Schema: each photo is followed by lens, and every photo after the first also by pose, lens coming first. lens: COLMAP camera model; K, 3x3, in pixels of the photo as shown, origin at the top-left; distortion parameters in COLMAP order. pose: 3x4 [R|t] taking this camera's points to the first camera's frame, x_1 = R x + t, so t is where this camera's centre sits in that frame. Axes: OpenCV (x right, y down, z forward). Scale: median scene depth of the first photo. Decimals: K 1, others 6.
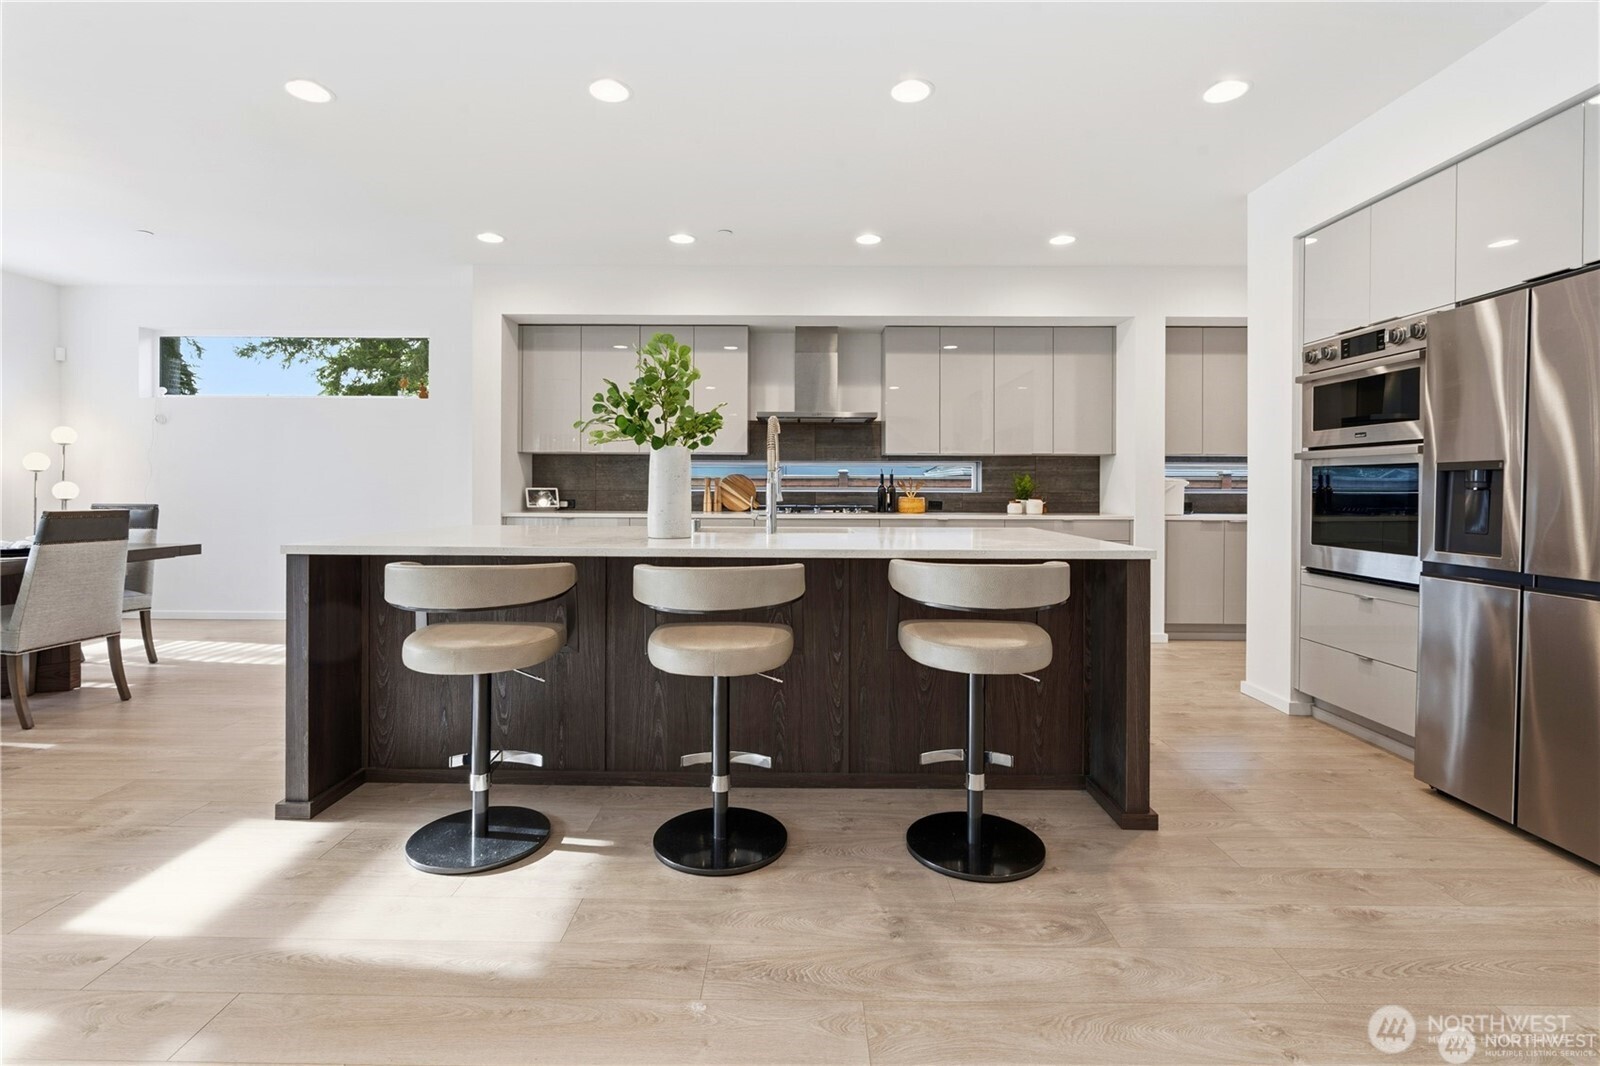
lens RADIAL K [[743.4, 0, 762.4], [0, 743.4, 486.8], [0, 0, 1]] dist [-0.005552, 0.001870]
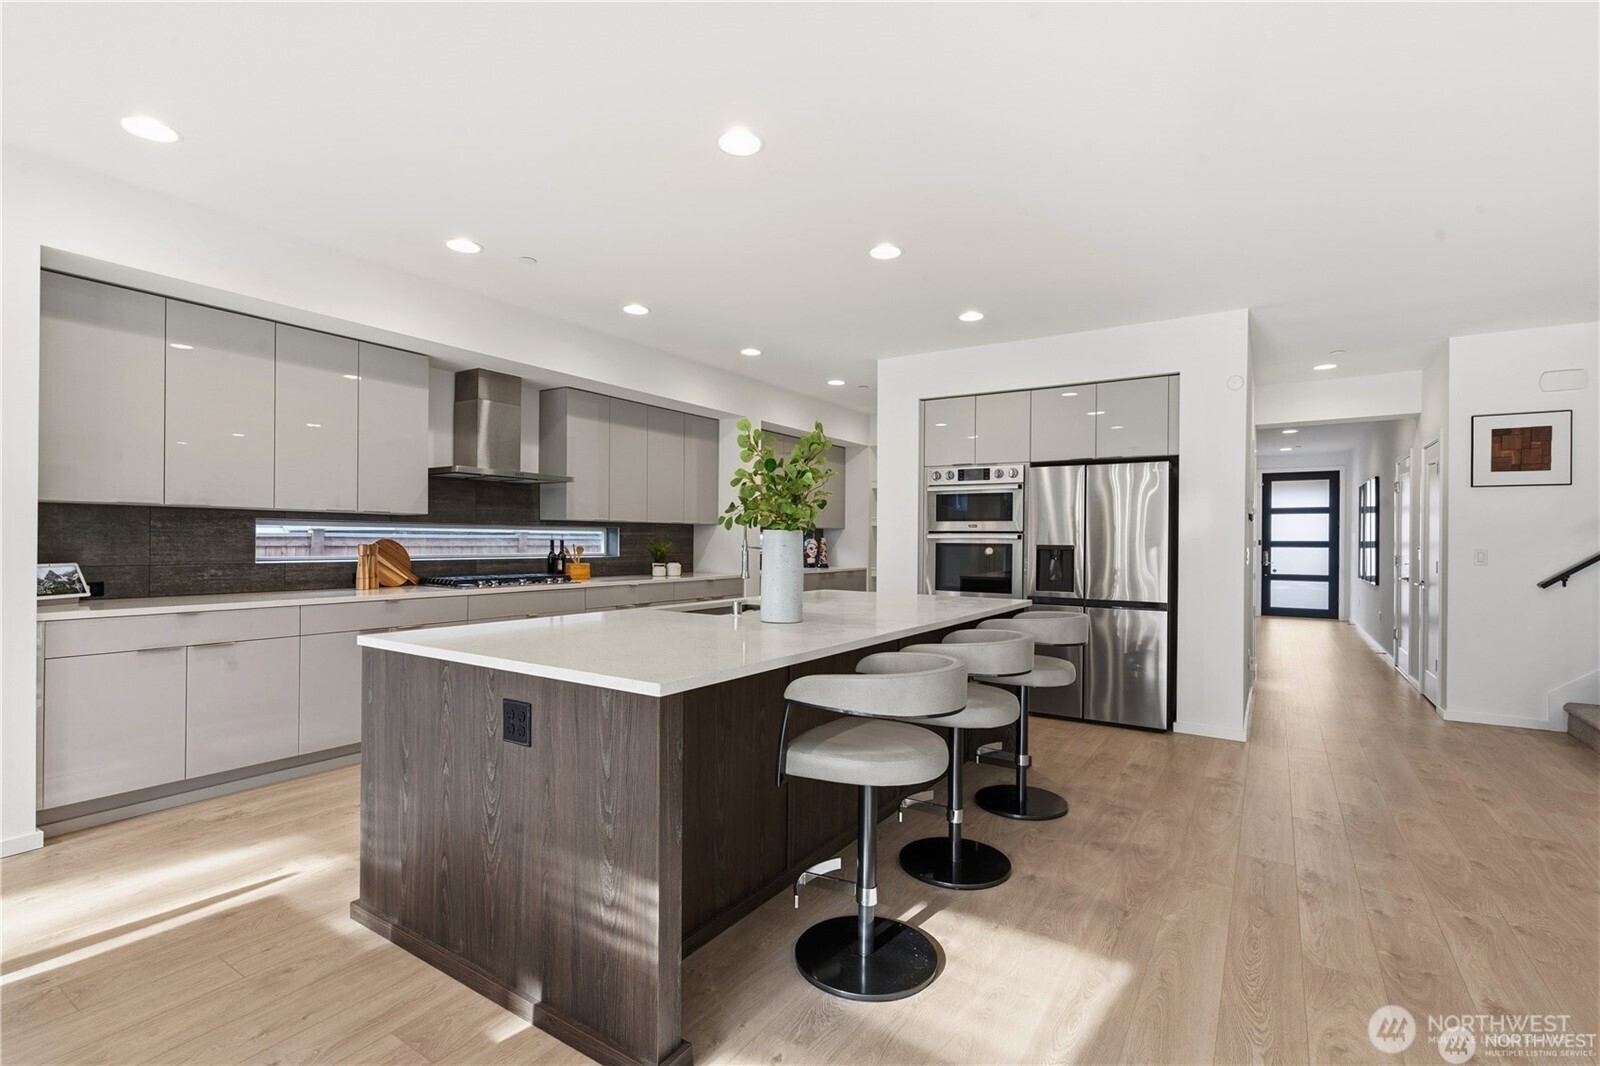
lens RADIAL K [[743.4, 0, 808.1], [0, 743.4, 538.8], [0, 0, 1]] dist [-0.005552, 0.001870]
pose [[0.518301, 0.002407, 0.855195, -0.898717], [-0.006255, 0.999980, 0.000977, -0.039705], [-0.855176, -0.005855, 0.518305, 0.426853]]
